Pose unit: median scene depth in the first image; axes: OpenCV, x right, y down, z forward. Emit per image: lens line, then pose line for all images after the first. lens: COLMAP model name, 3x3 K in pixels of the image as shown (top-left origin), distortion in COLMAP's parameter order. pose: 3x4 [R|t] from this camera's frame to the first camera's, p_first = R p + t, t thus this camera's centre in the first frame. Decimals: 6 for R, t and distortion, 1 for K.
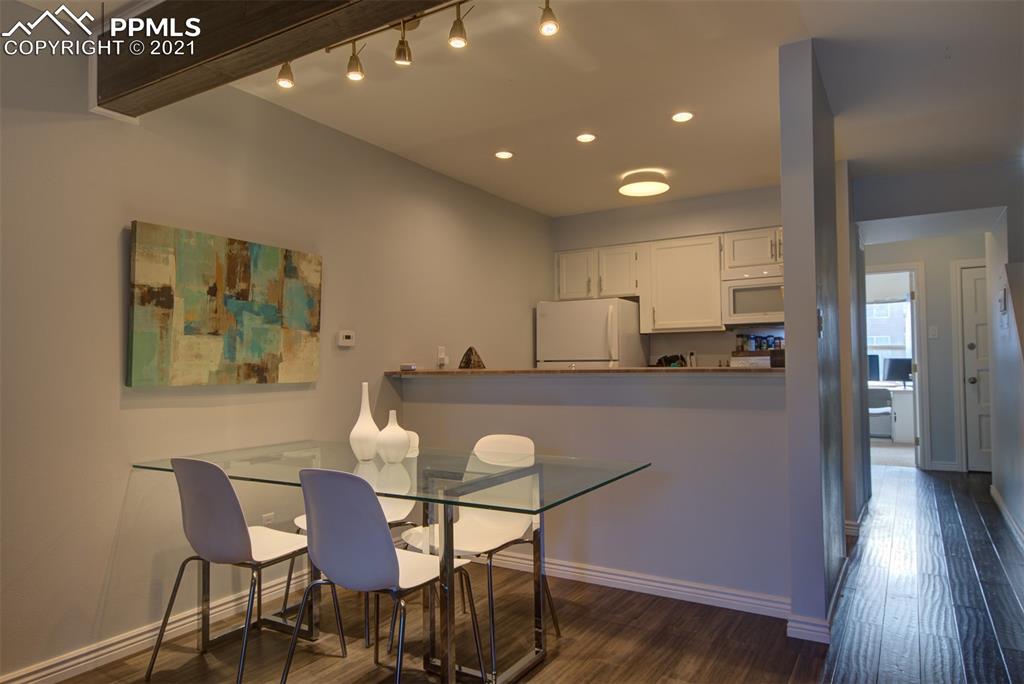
lens RADIAL K [[646.4, 0, 509.5], [0, 646.4, 343.6], [0, 0, 1]] dist [0.022475, -0.003387]
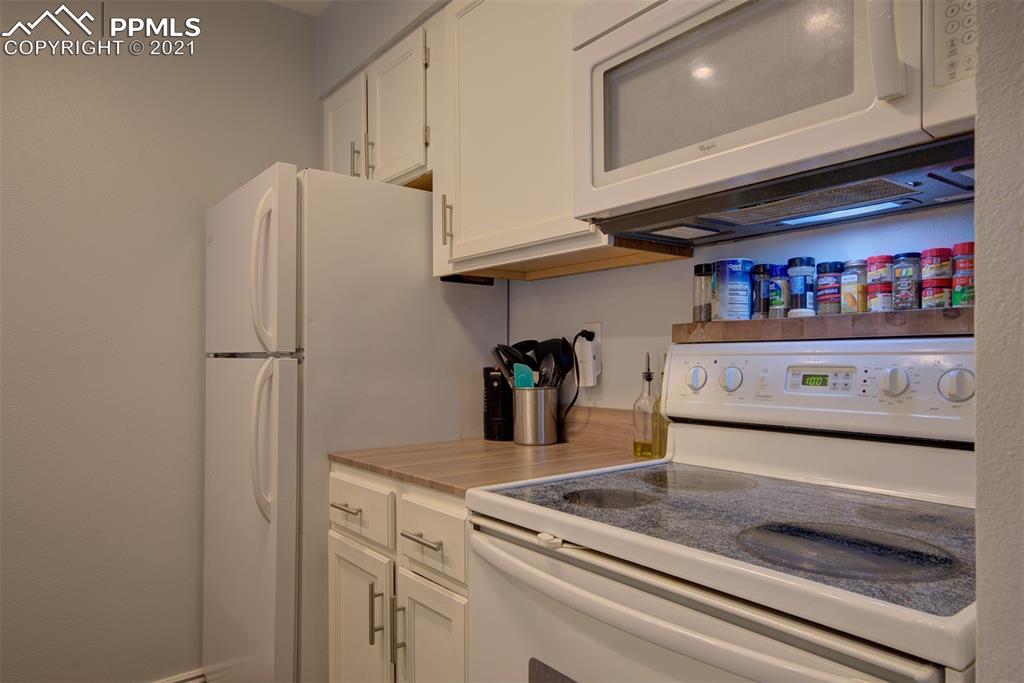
lens RADIAL K [[646.4, 0, 509.5], [0, 646.4, 343.1], [0, 0, 1]] dist [0.022475, -0.003387]
pose [[0.936690, -0.000680, -0.350159, 0.640495], [0.007501, 0.999808, 0.018123, 0.024353], [0.350079, -0.019602, 0.936515, 1.207806]]
